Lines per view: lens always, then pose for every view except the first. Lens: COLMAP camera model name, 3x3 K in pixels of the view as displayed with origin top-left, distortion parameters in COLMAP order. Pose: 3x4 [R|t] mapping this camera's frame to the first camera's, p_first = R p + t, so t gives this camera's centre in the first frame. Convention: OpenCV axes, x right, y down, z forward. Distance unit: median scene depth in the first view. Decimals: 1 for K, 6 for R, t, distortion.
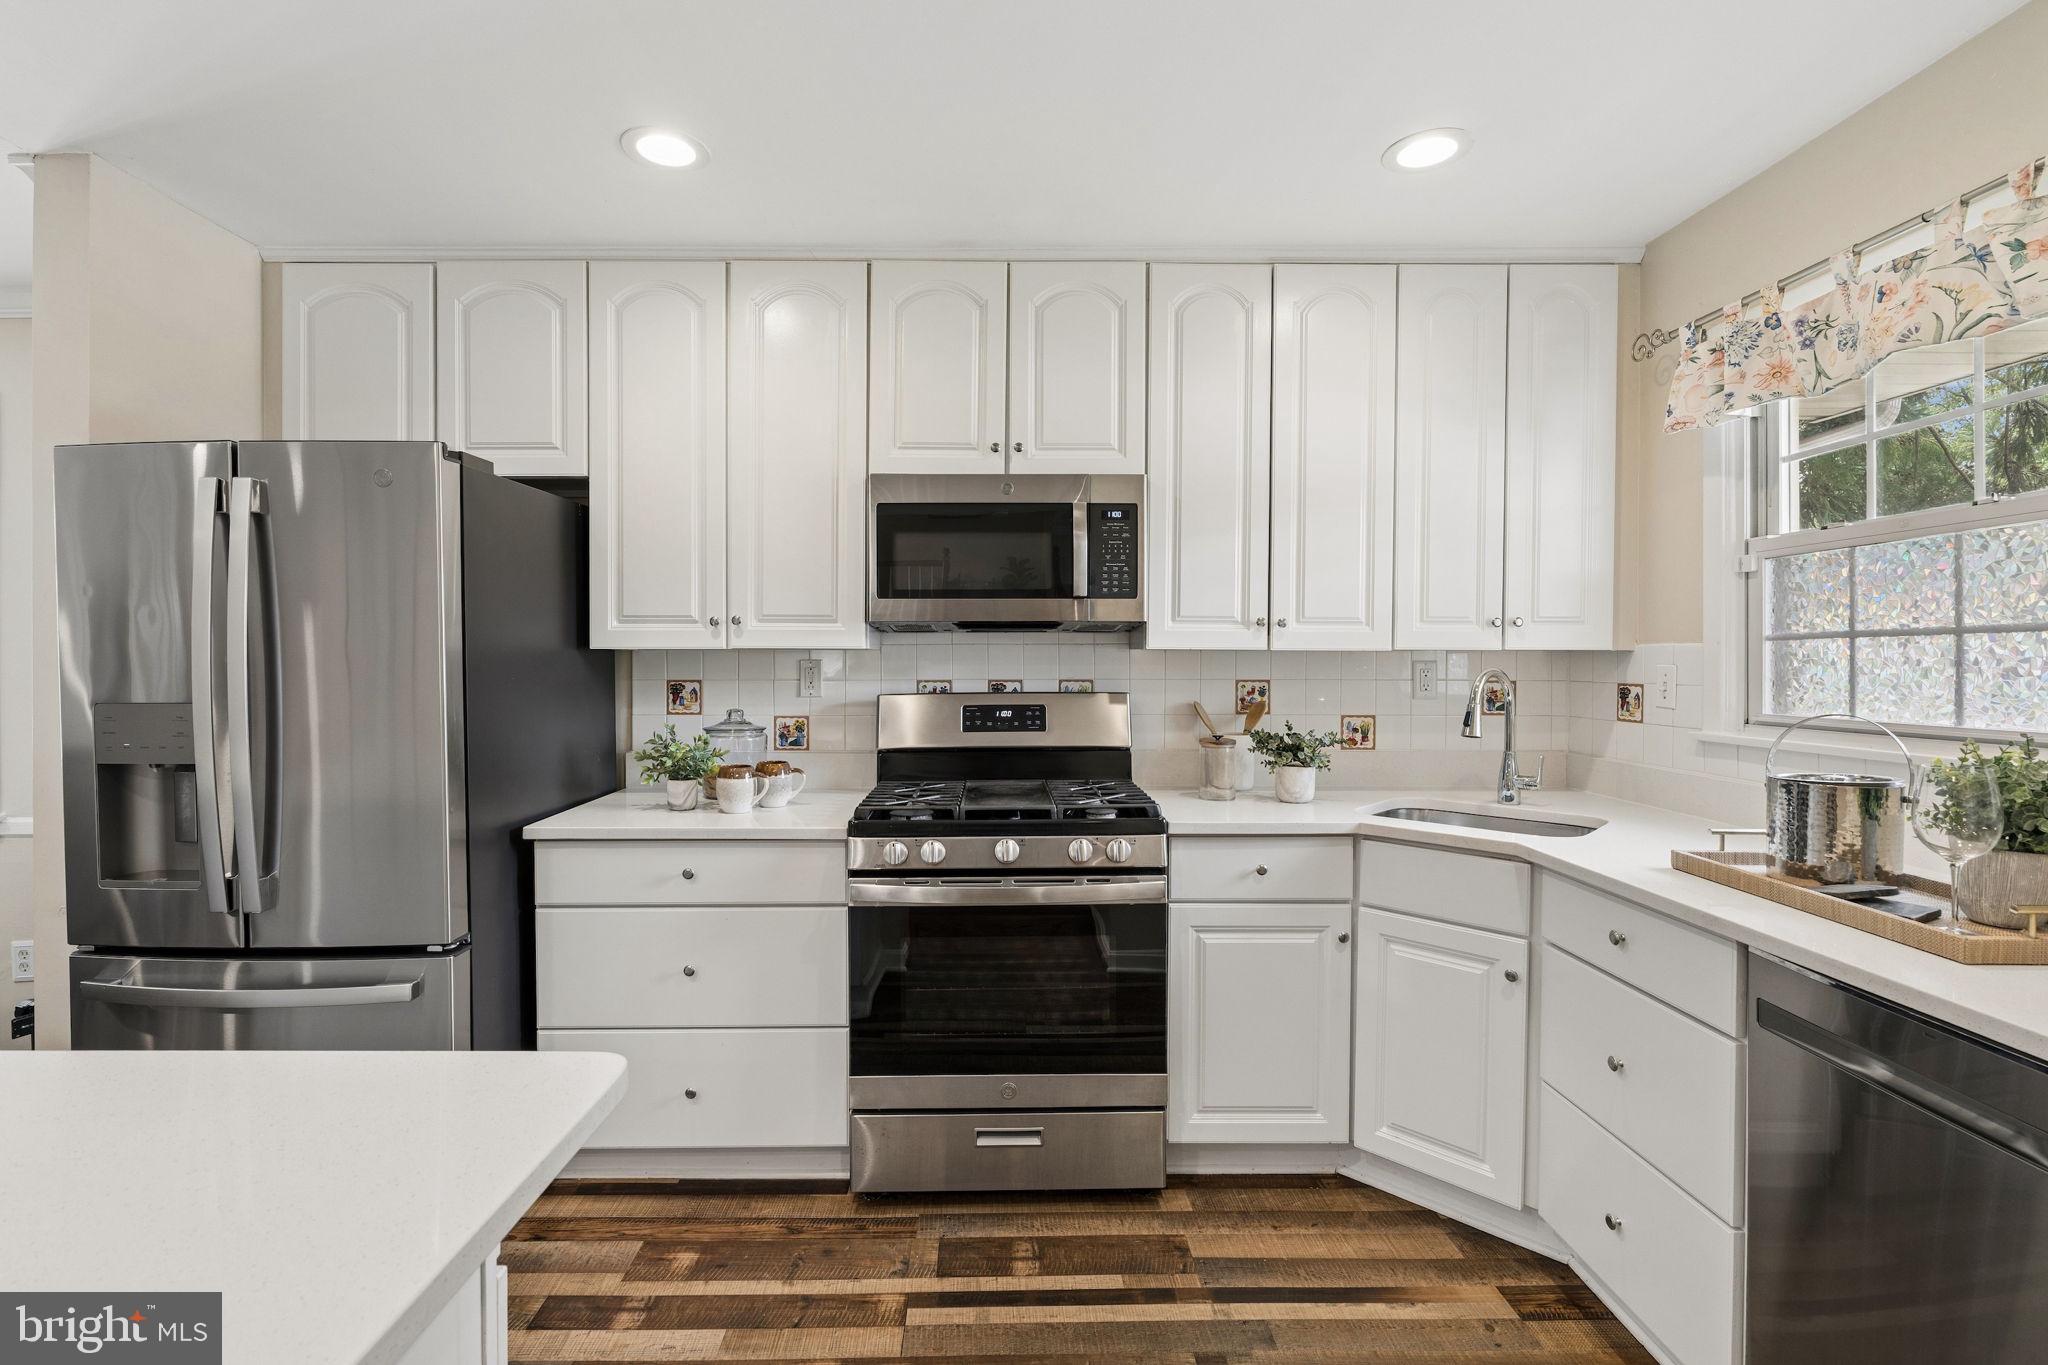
lens RADIAL K [[918.5, 0, 1013.2], [0, 918.5, 681.8], [0, 0, 1]] dist [-0.008877, 0.003284]
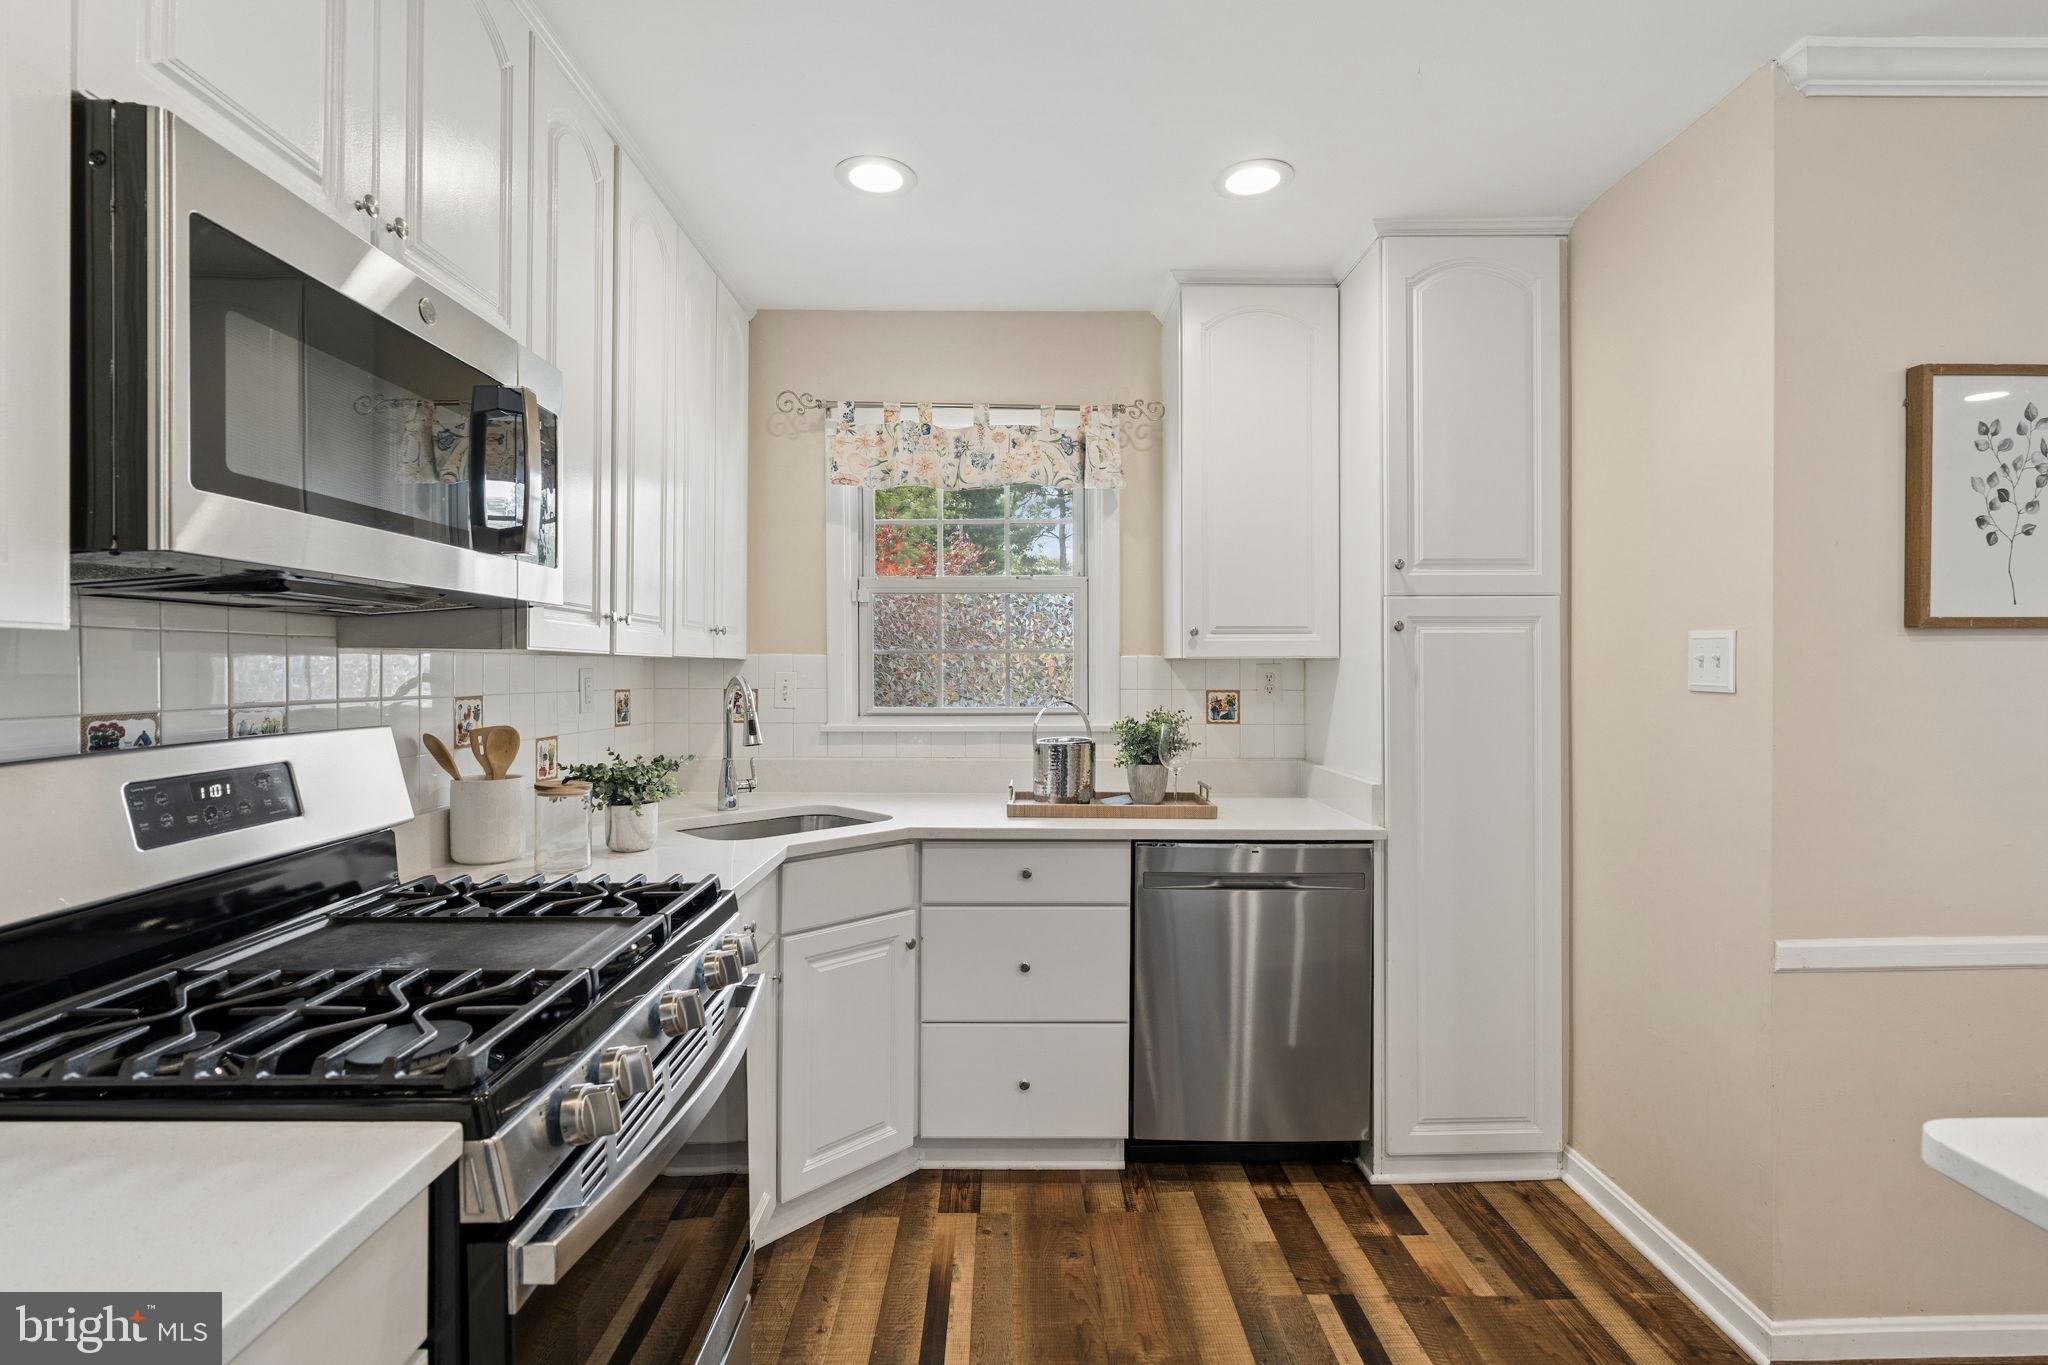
lens RADIAL K [[918.5, 0, 1026.1], [0, 918.5, 680.7], [0, 0, 1]] dist [-0.008877, 0.003284]
pose [[0.004936, -0.013938, 0.999891, -0.525803], [0.021845, 0.999666, 0.013827, -0.017990], [-0.999749, 0.021774, 0.005239, 0.743442]]
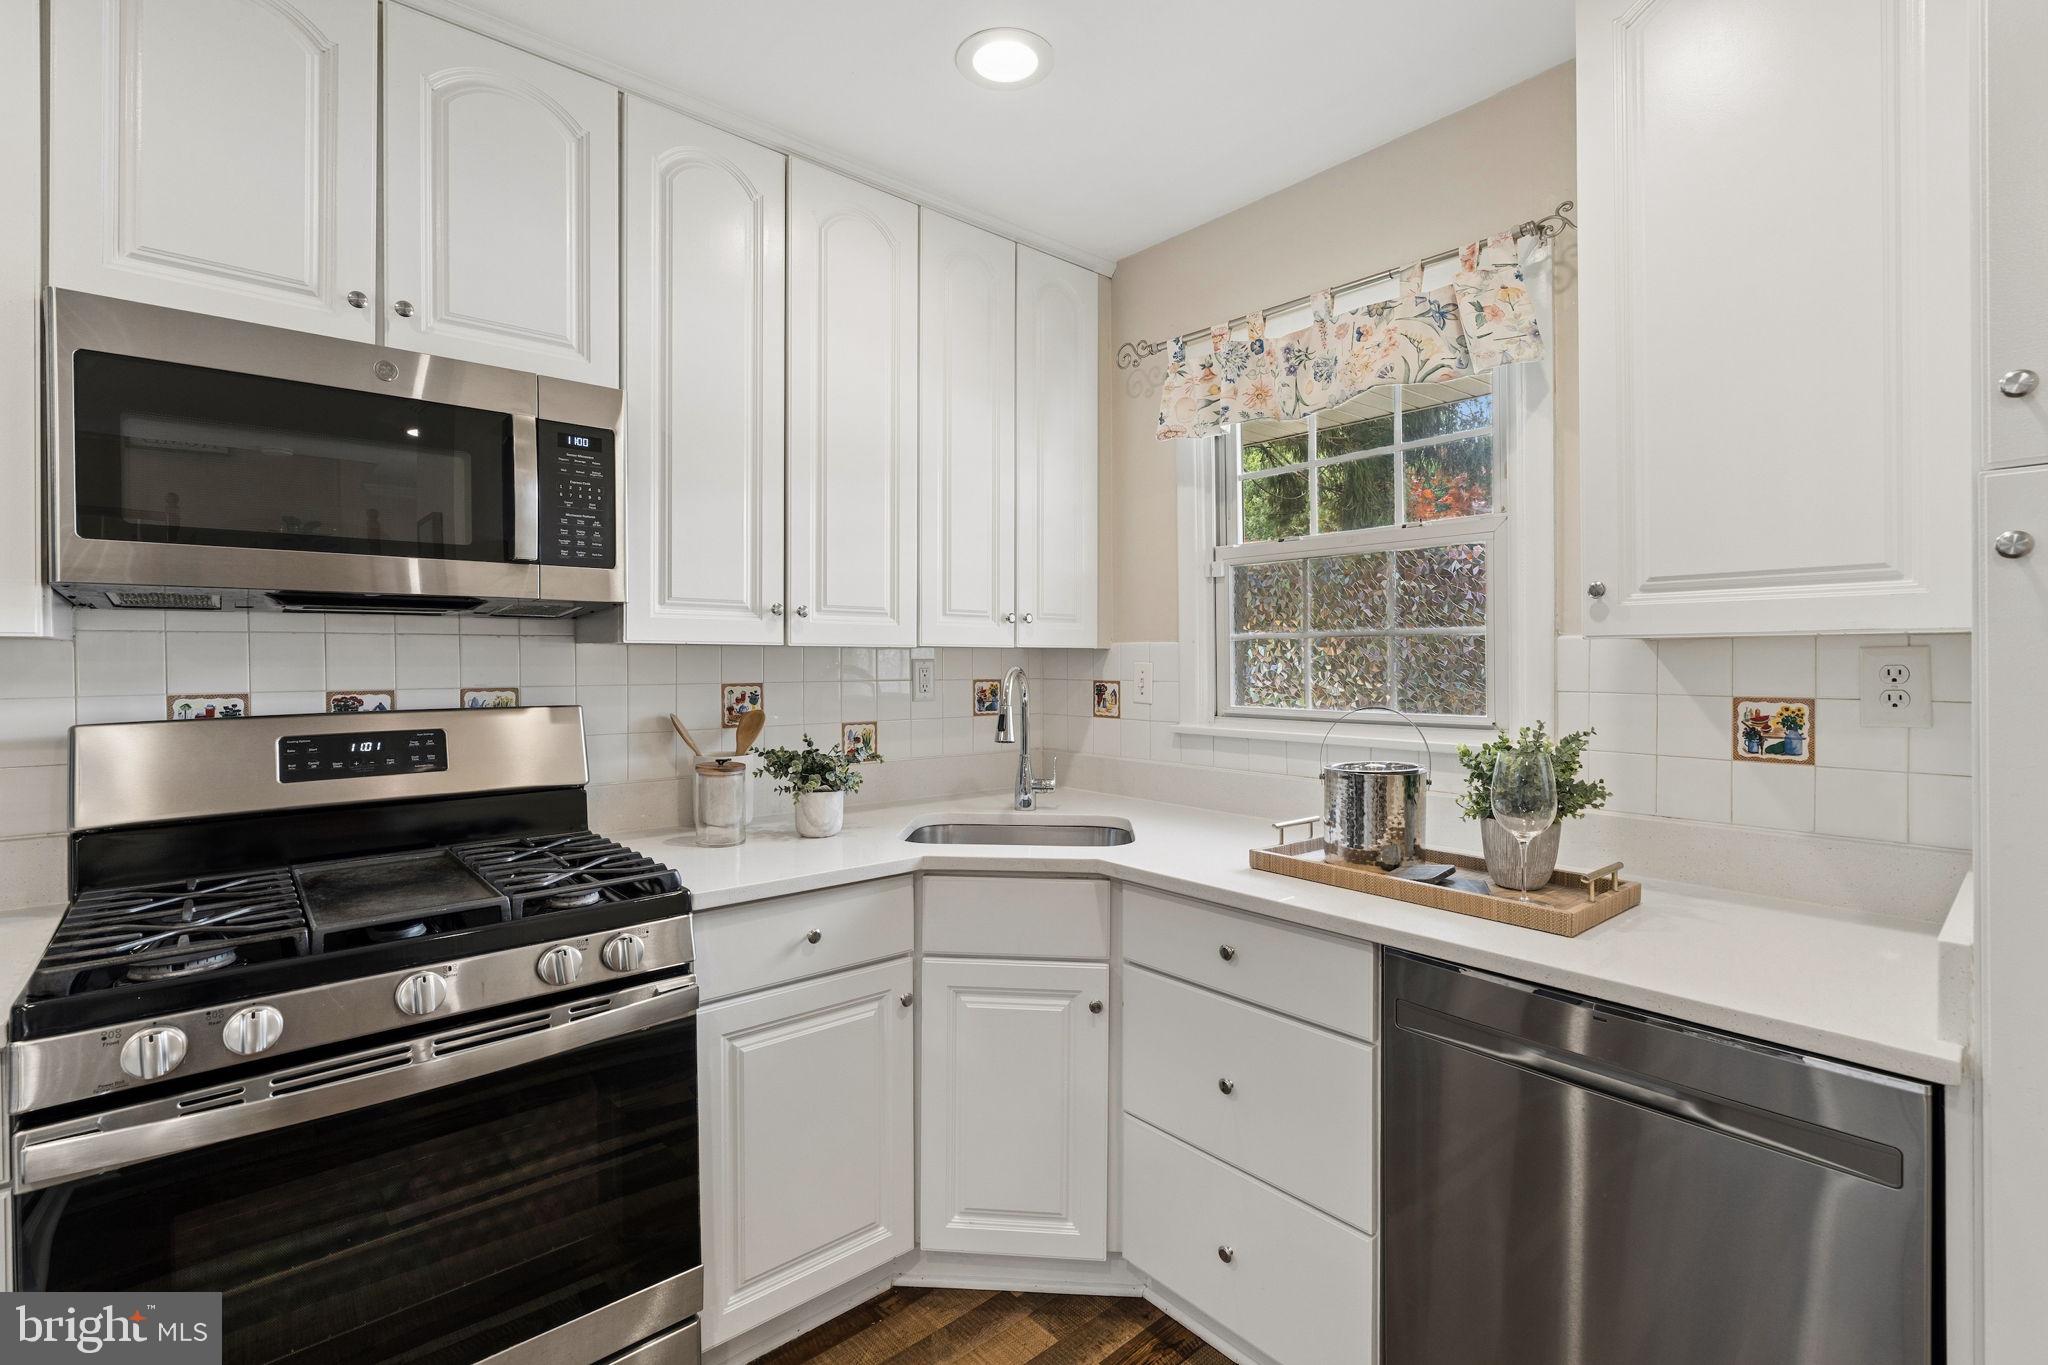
lens RADIAL K [[918.5, 0, 1019.3], [0, 918.5, 671.5], [0, 0, 1]] dist [-0.008877, 0.003284]
pose [[0.765558, -0.010747, 0.643277, -0.081988], [0.017117, 0.999847, -0.003667, -0.006944], [-0.643139, 0.013818, 0.765625, 0.308723]]
